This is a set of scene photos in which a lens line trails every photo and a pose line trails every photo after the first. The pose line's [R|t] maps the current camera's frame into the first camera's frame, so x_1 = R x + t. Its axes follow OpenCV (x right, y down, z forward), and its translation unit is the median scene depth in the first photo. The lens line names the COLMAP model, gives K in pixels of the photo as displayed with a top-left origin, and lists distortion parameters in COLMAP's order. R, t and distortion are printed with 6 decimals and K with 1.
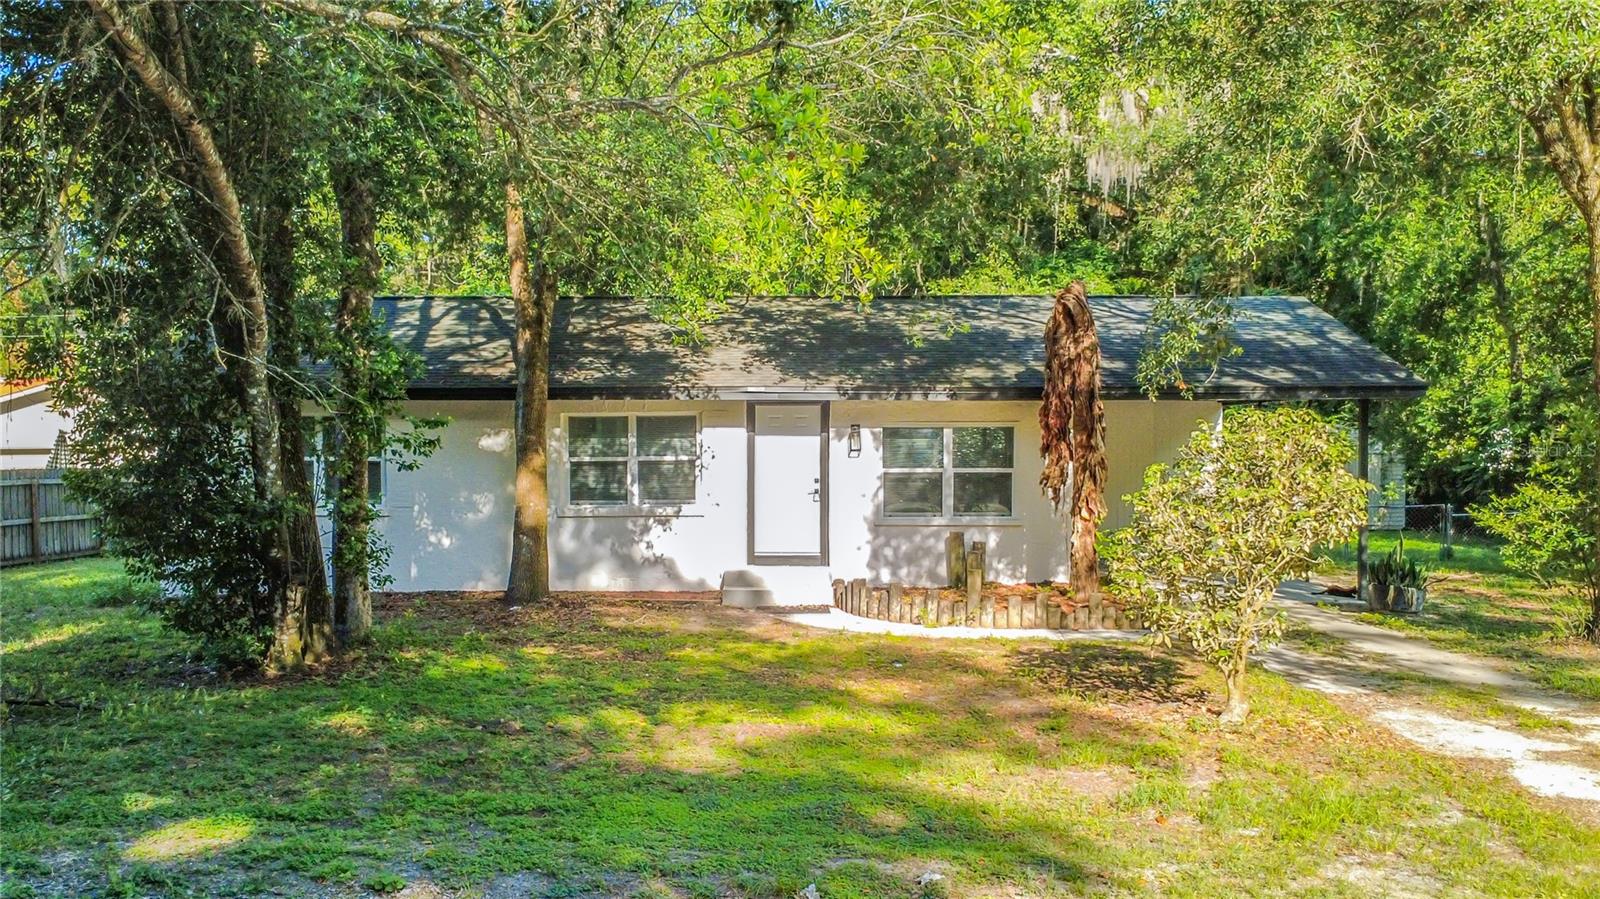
lens RADIAL K [[1120.0, 0, 733.0], [0, 1120.0, 473.8], [0, 0, 1]] dist [0.019224, 0.001892]
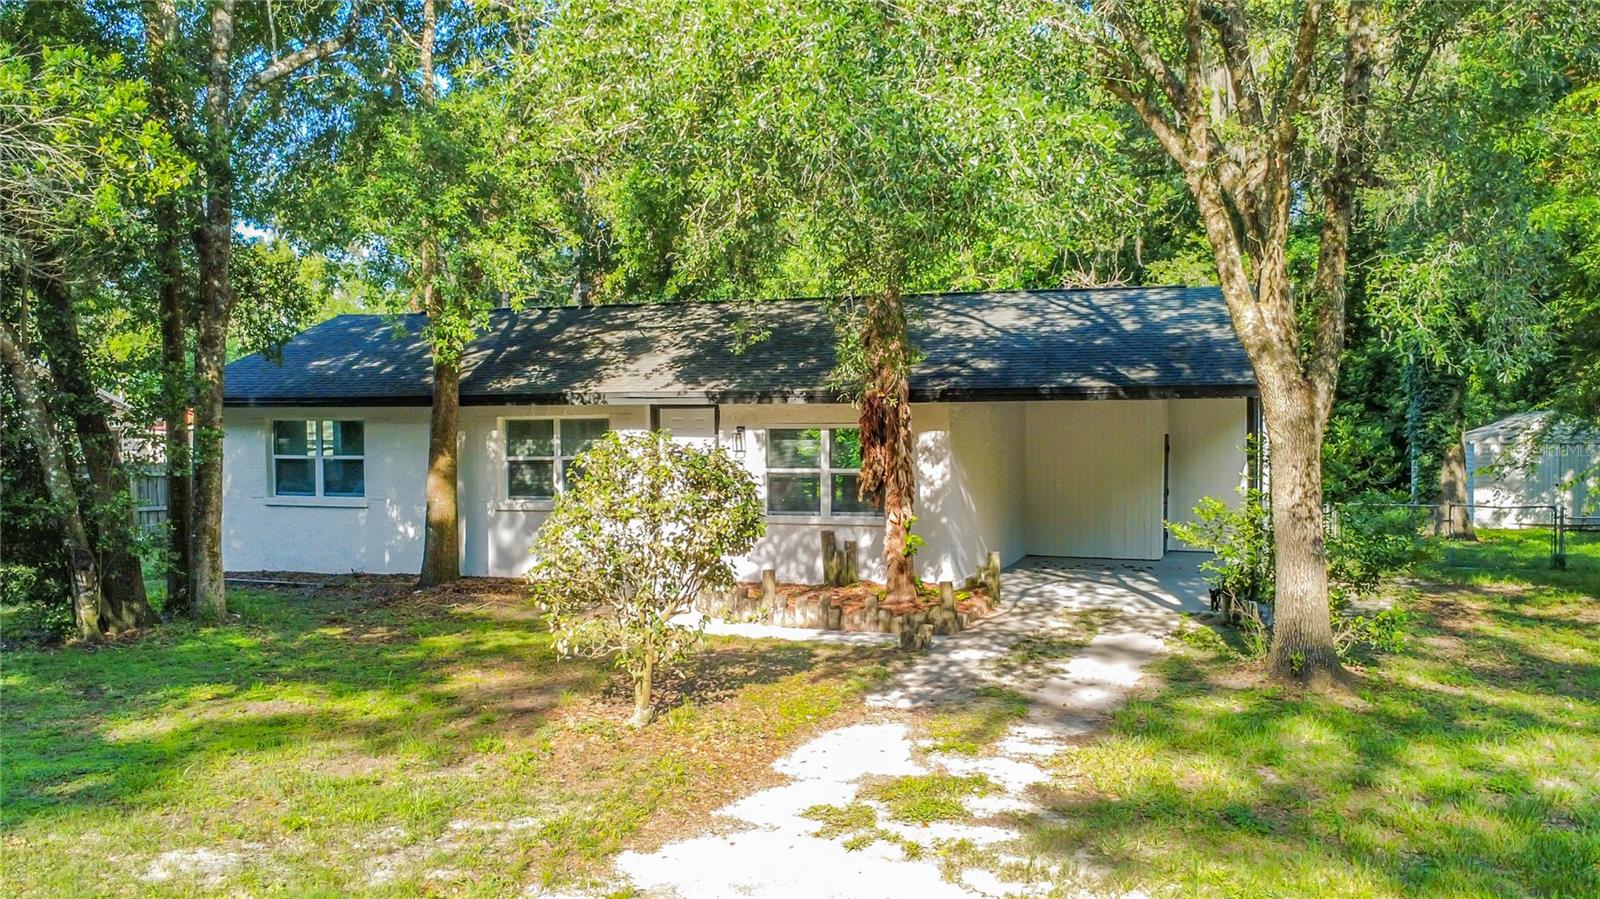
lens RADIAL K [[1100.2, 0, 800.0], [0, 1100.2, 449.5], [0, 0, 1]] dist [0.018752, 0.000076]
pose [[0.967427, -0.000088, -0.253151, 0.434211], [-0.001735, 0.999974, -0.006978, -0.015855], [0.253145, 0.007190, 0.967402, 0.020036]]
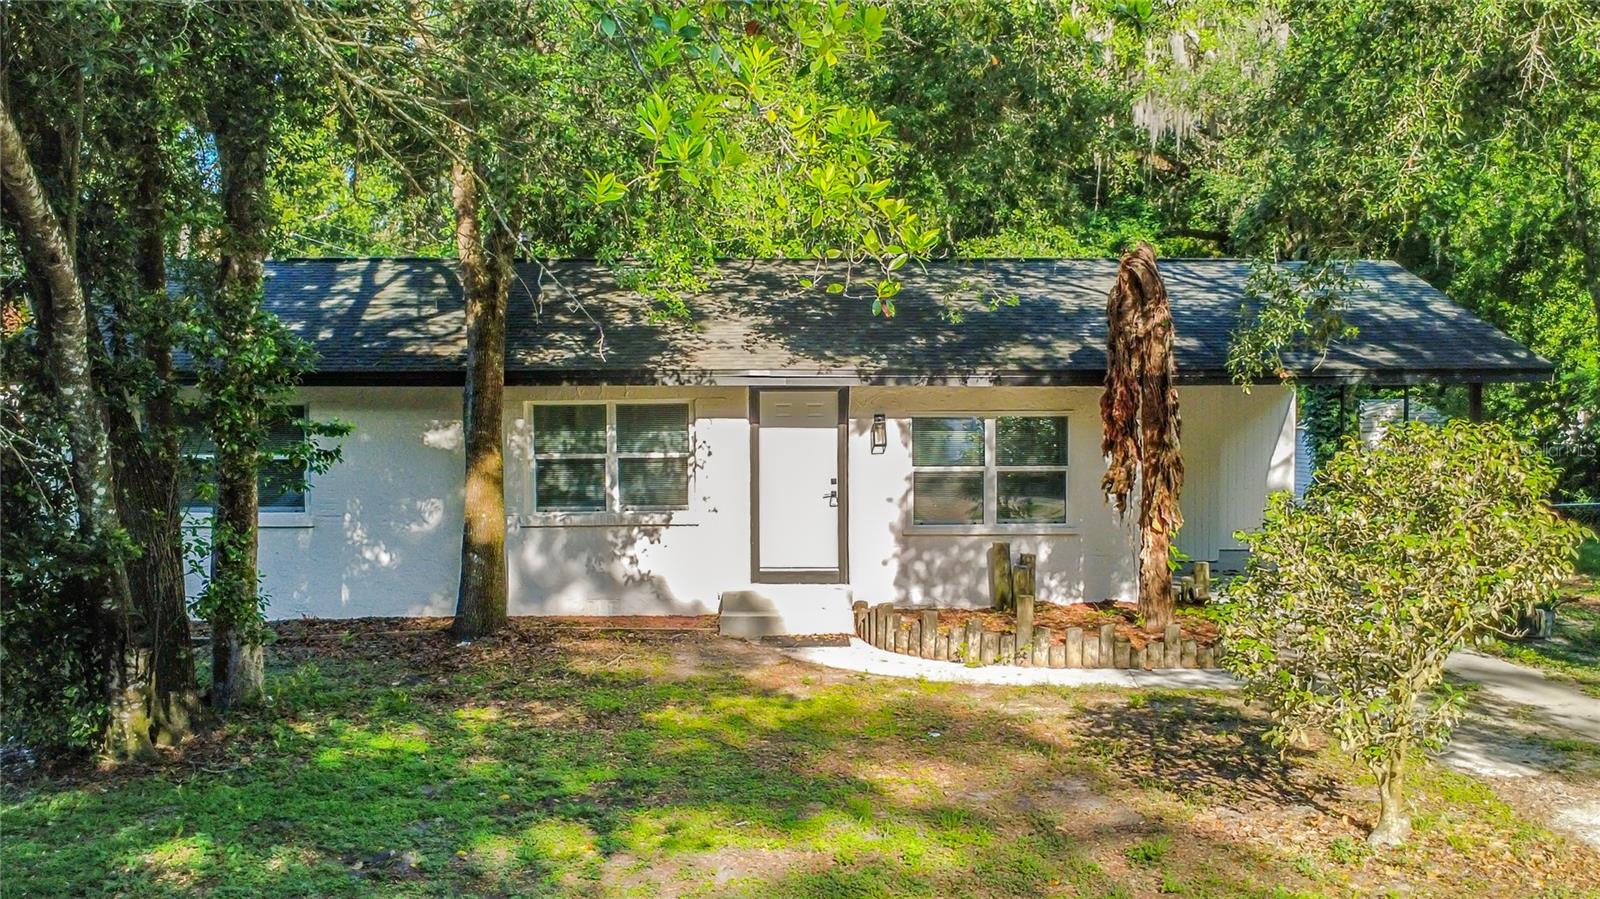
lens RADIAL K [[1199.5, 0, 800.0], [0, 1199.5, 449.5], [0, 0, 1]] dist [0.018935, 0.002139]
pose [[0.999138, -0.004875, 0.041216, 0.013345], [0.004741, 0.999983, 0.003344, -0.021708], [-0.041232, -0.003146, 0.999145, 0.113940]]
